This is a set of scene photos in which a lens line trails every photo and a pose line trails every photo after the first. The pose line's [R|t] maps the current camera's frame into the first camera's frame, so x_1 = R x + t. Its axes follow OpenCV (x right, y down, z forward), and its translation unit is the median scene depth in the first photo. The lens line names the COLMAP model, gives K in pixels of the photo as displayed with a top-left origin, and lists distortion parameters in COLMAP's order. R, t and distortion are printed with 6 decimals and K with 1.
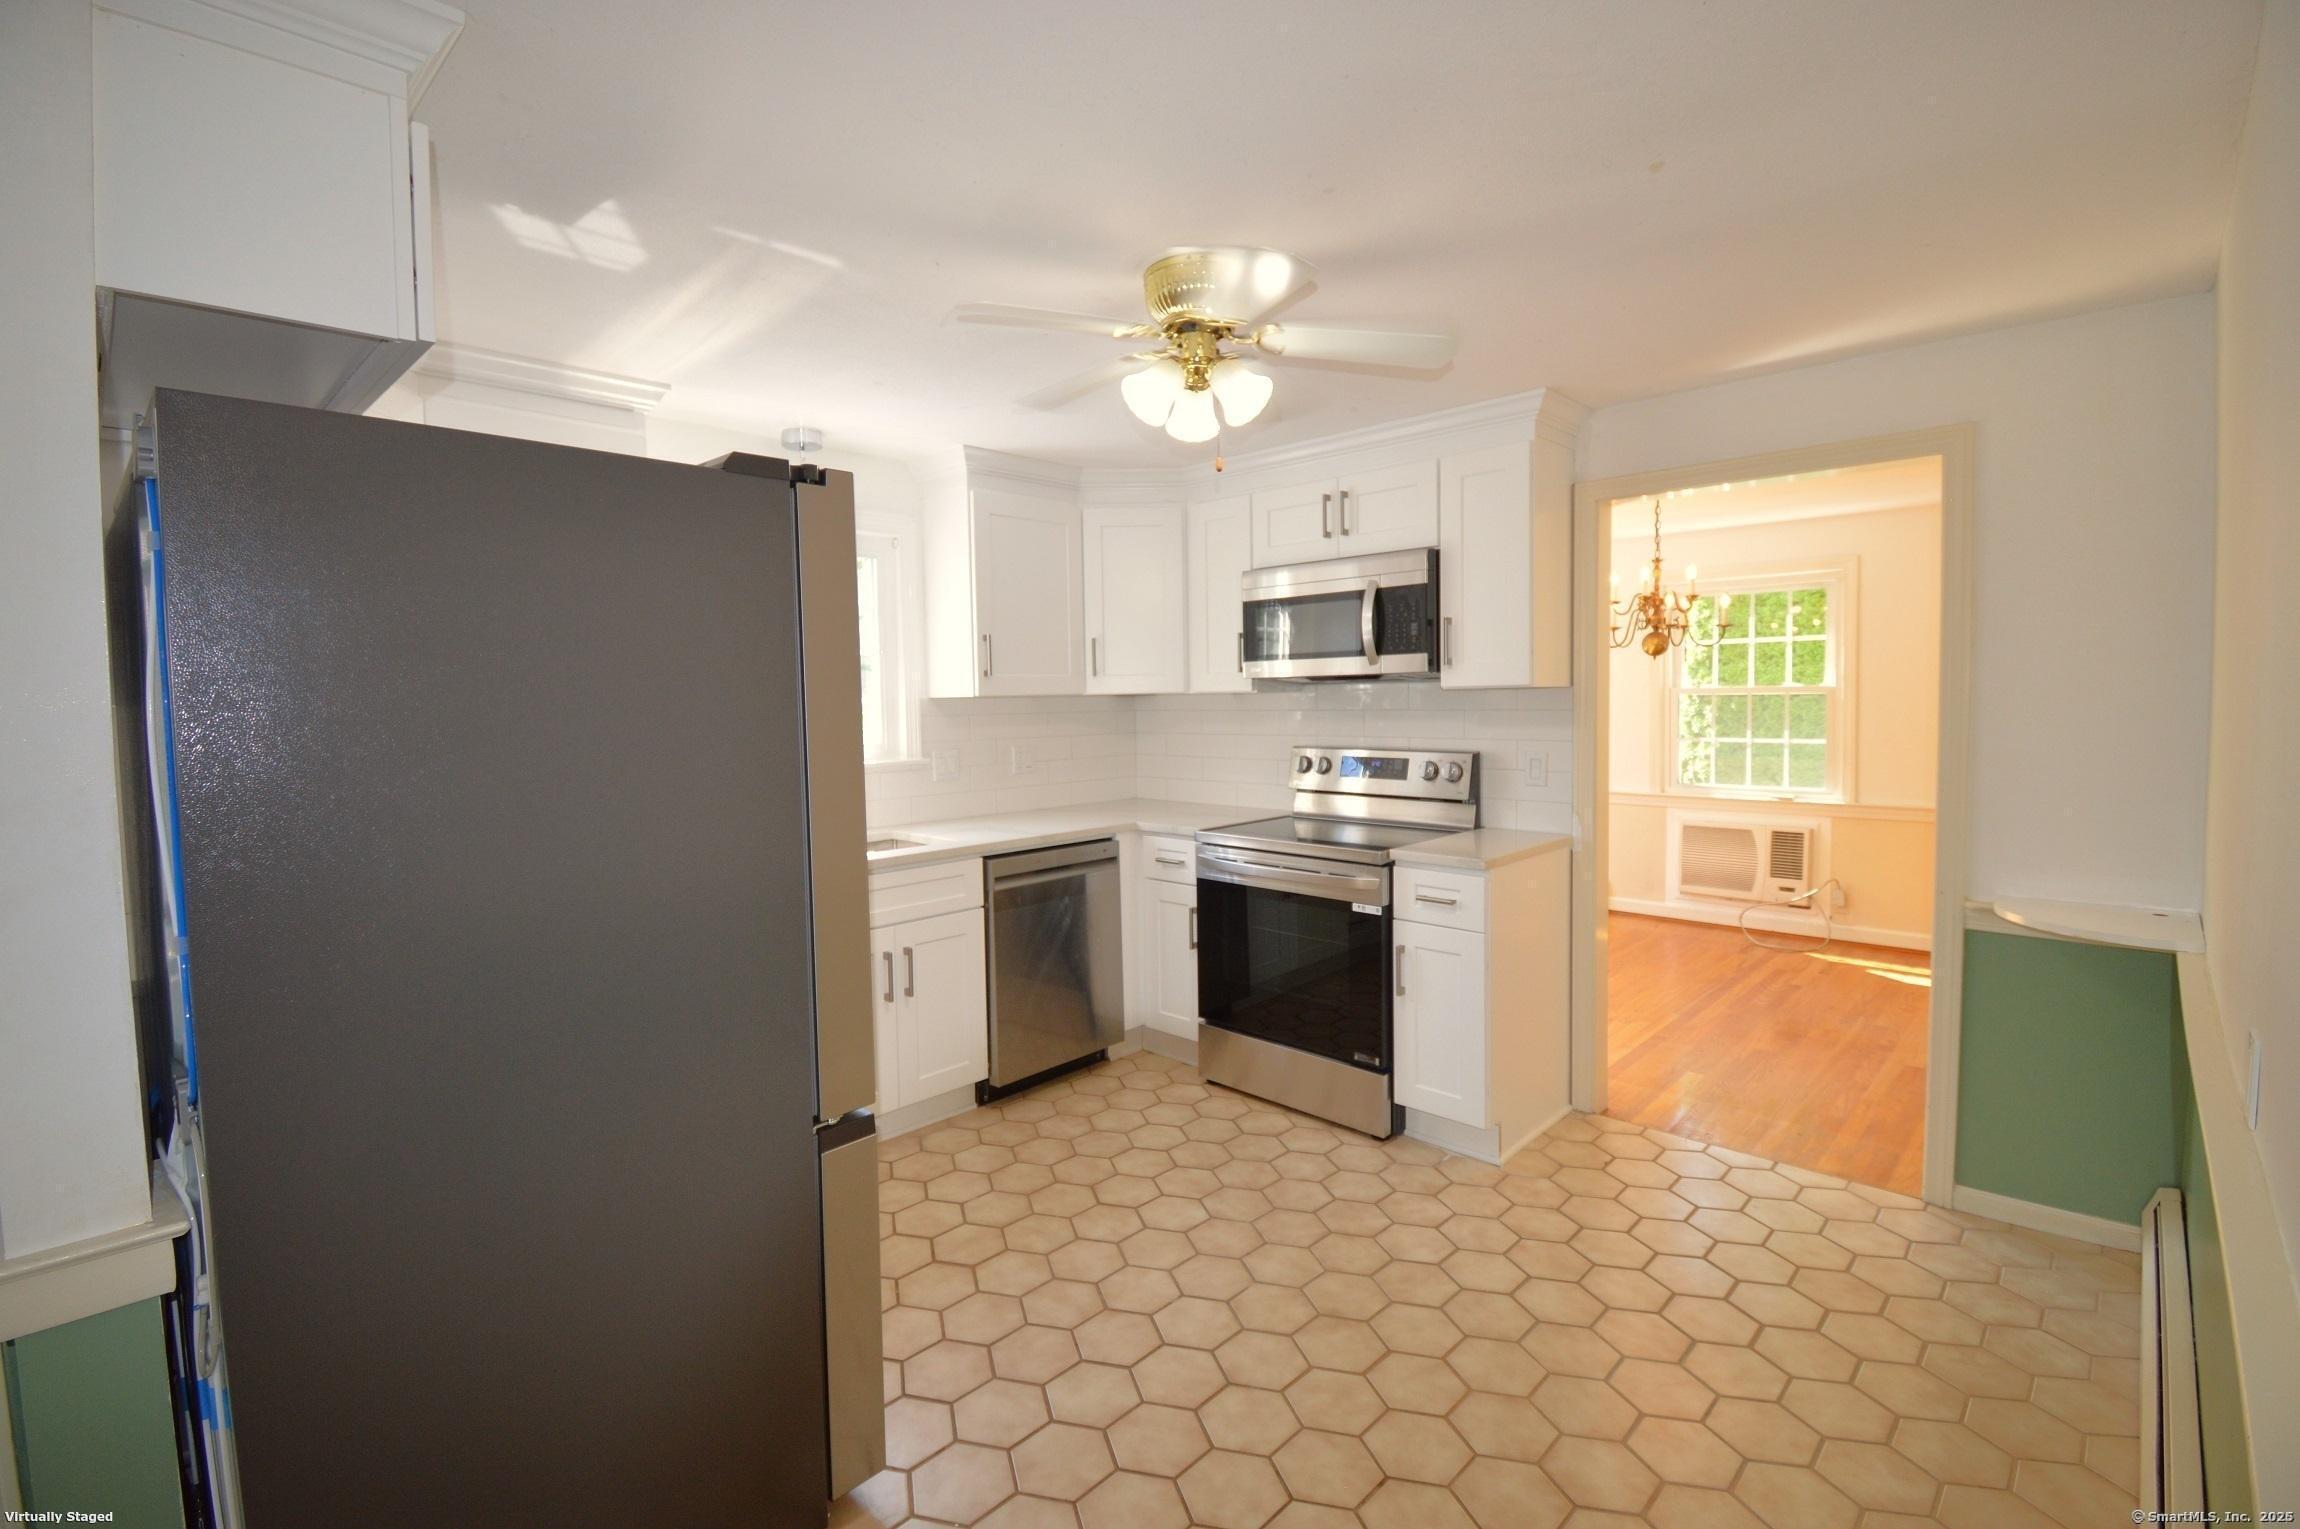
lens RADIAL K [[1019.8, 0, 1146.5], [0, 1019.8, 745.8], [0, 0, 1]] dist [0.027359, -0.033939]
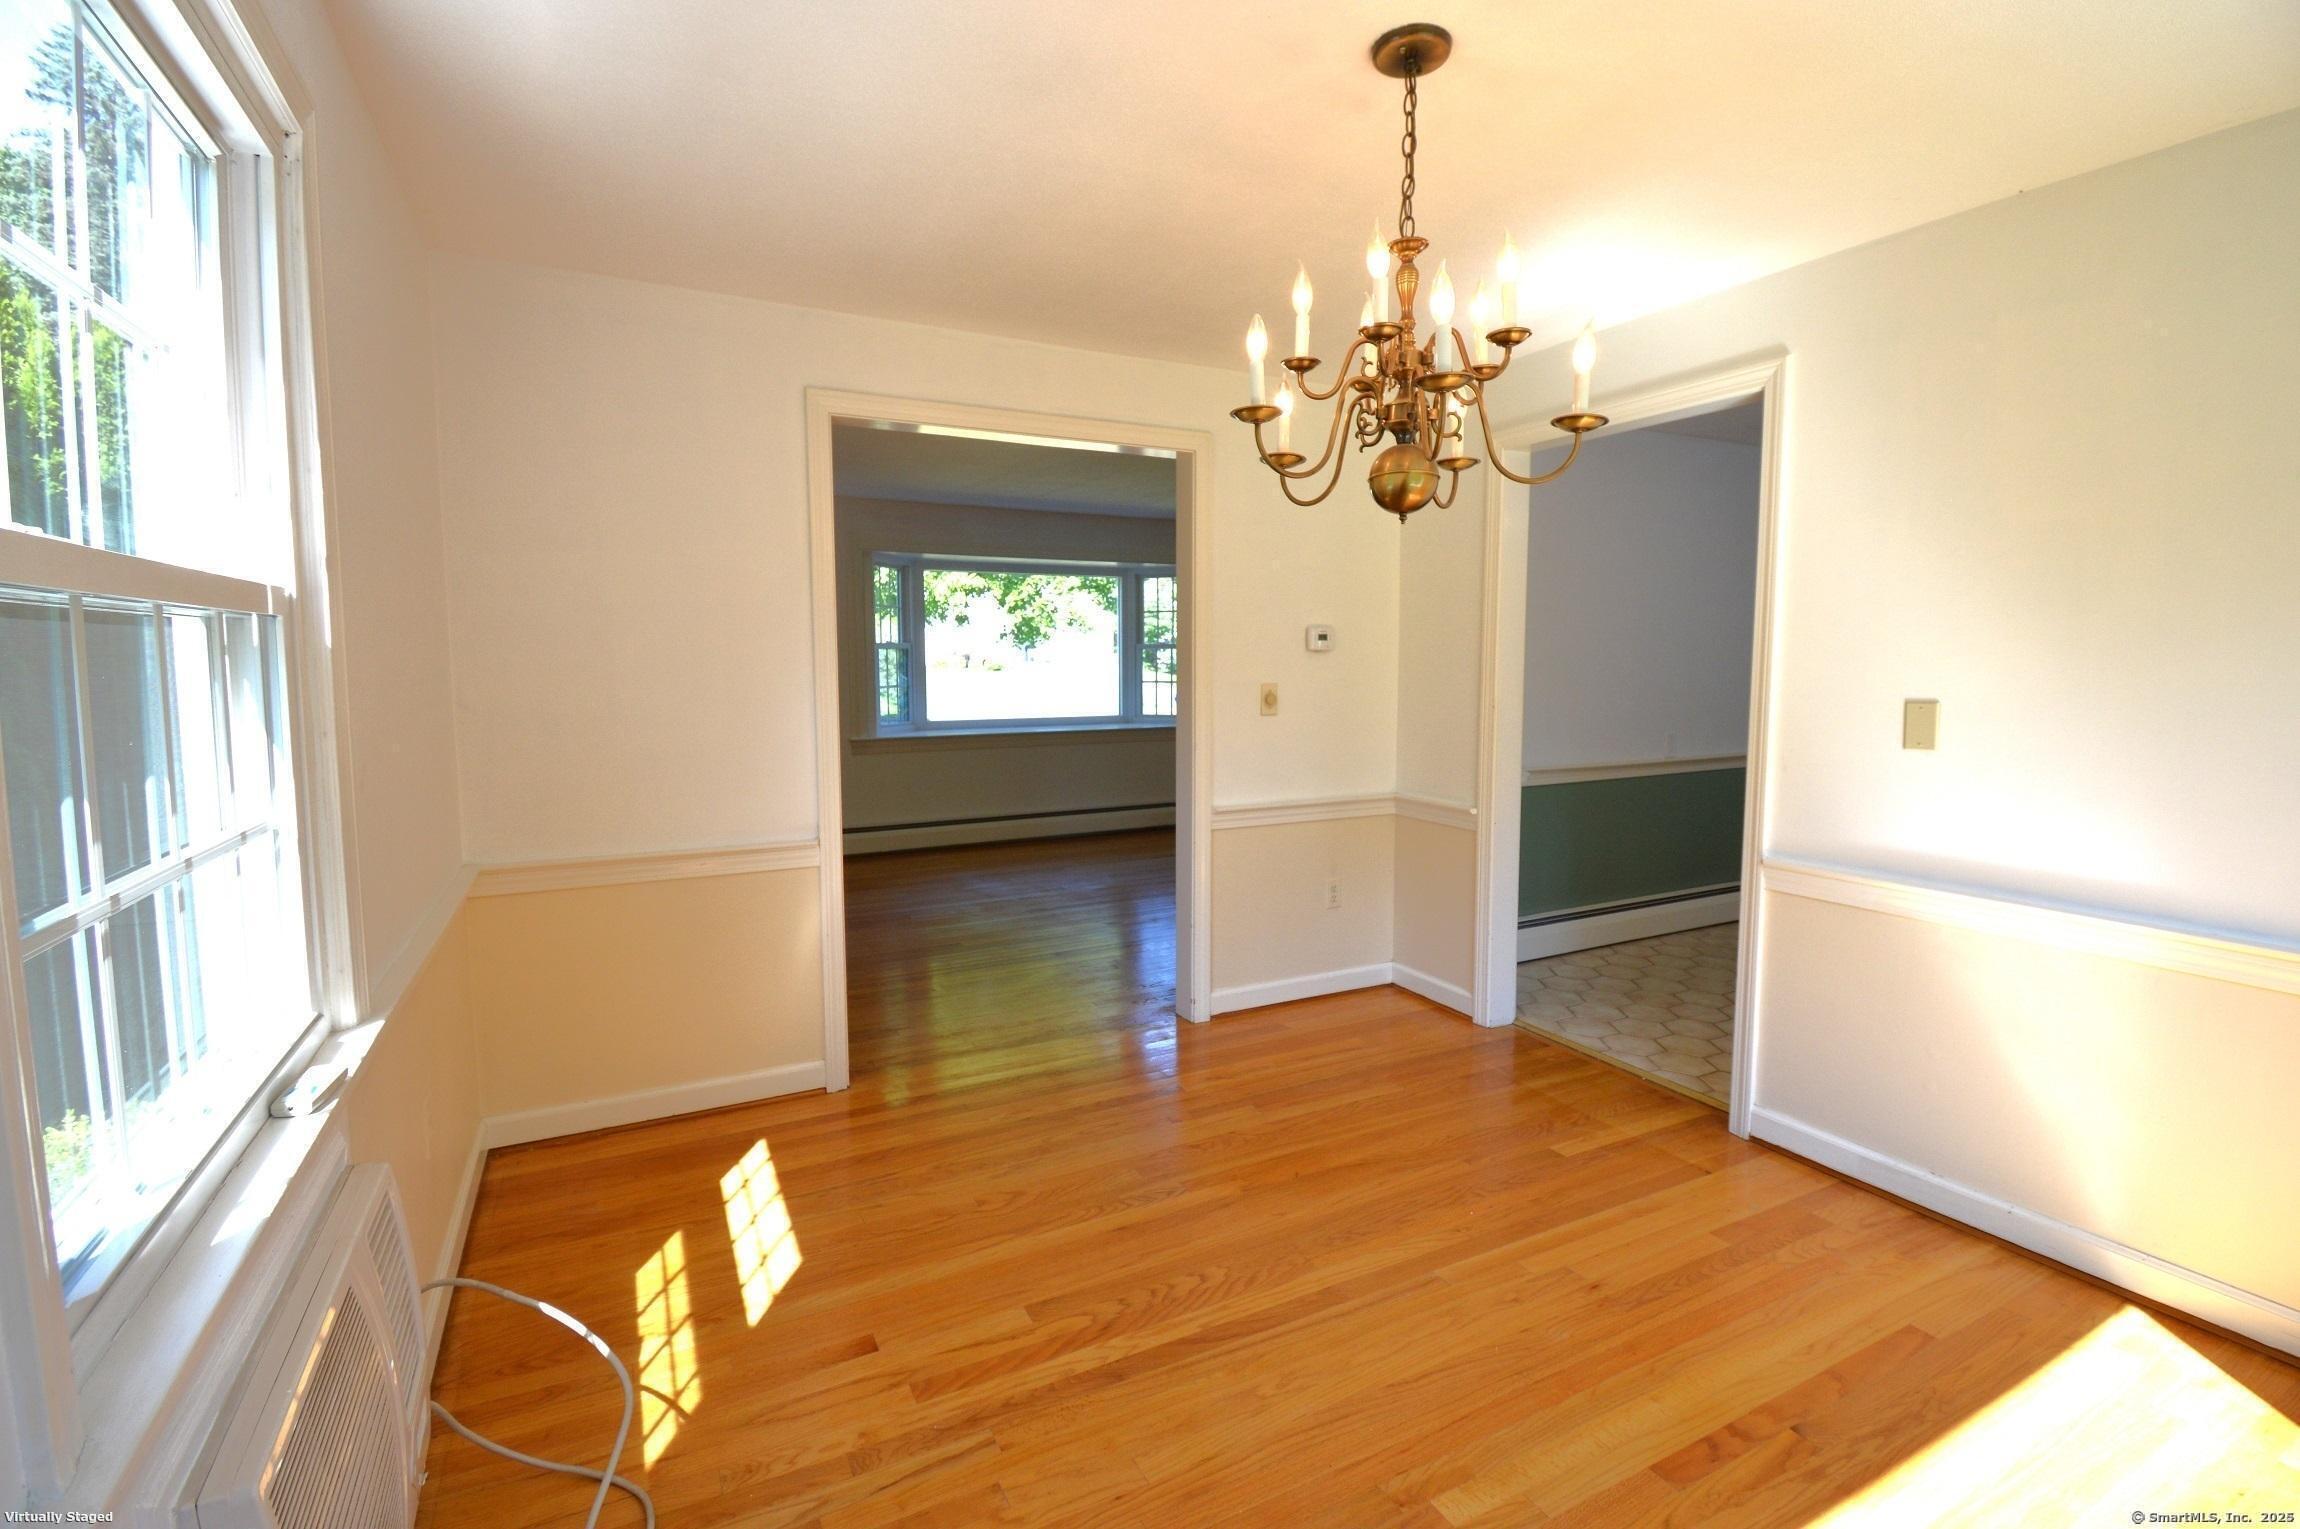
lens RADIAL K [[1019.8, 0, 1146.5], [0, 1019.8, 745.8], [0, 0, 1]] dist [0.027359, -0.033939]
pose [[-0.947291, -0.009095, 0.320245, 0.612827], [0.032971, 0.991522, 0.125689, -0.070357], [-0.318673, 0.129623, -0.938960, 1.825684]]
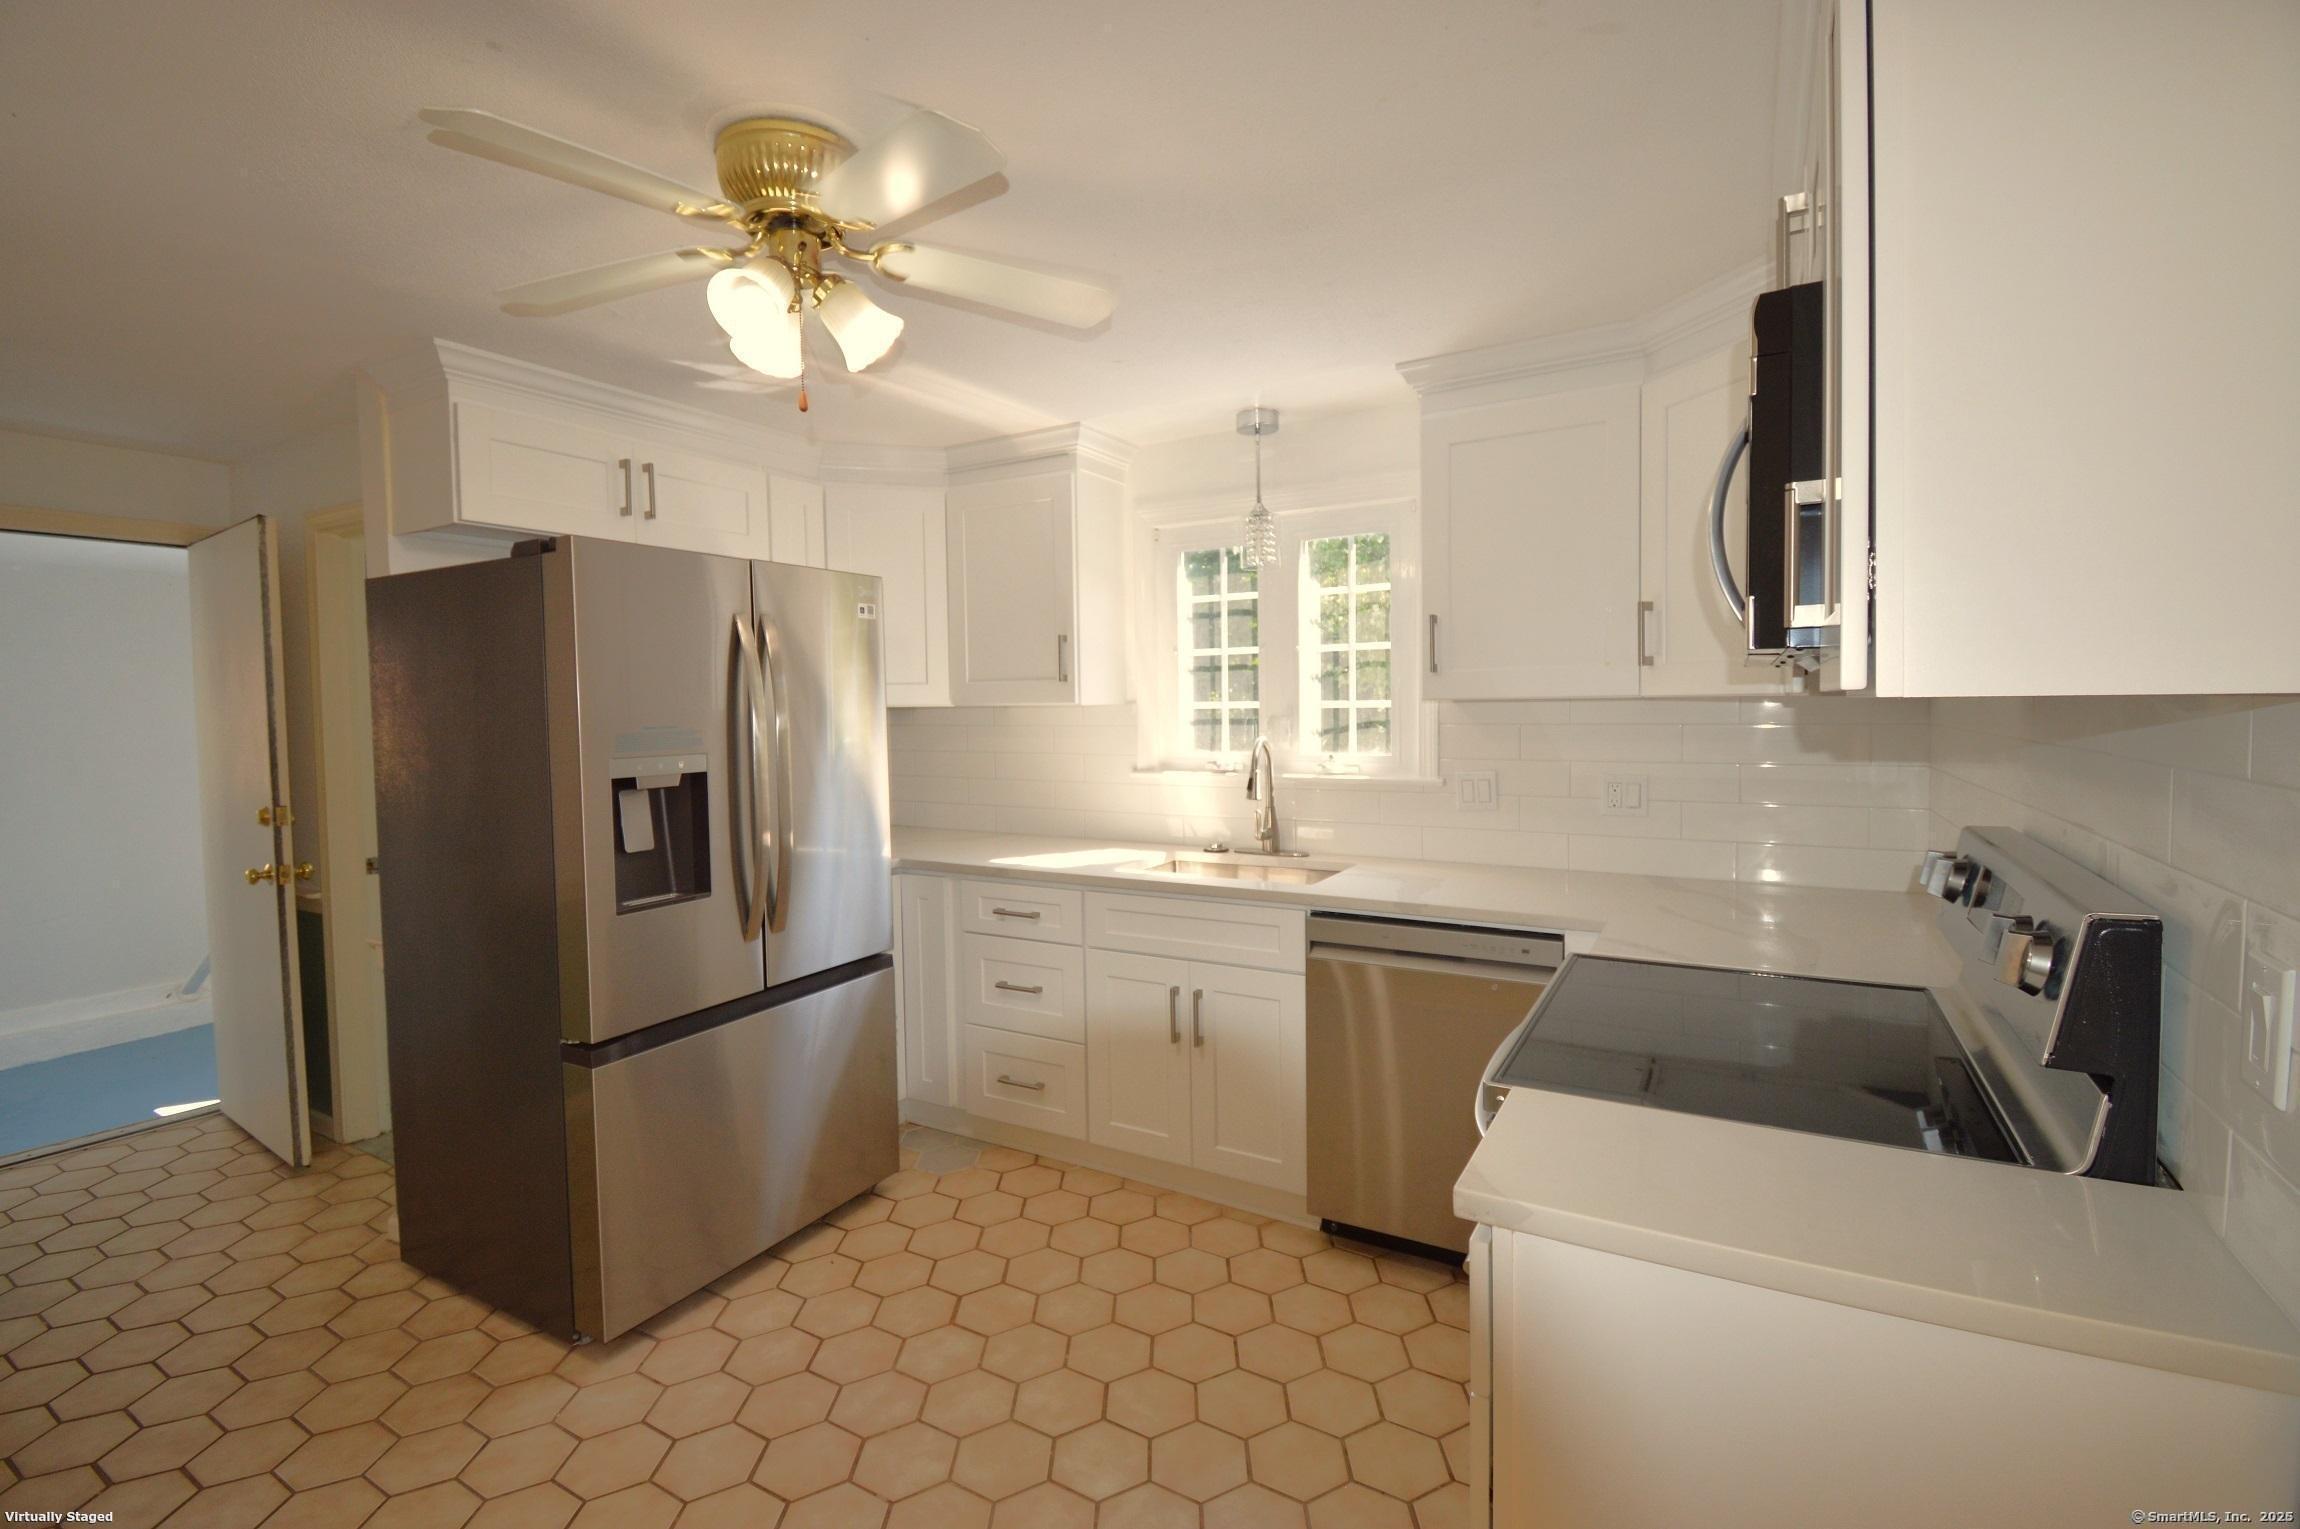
lens RADIAL K [[1019.8, 0, 1146.5], [0, 1019.8, 745.8], [0, 0, 1]] dist [0.027359, -0.033939]
pose [[0.232747, 0.051195, -0.971189, 0.531096], [-0.035657, 0.998391, 0.044083, -0.042732], [0.971884, 0.024370, 0.234198, 0.670957]]
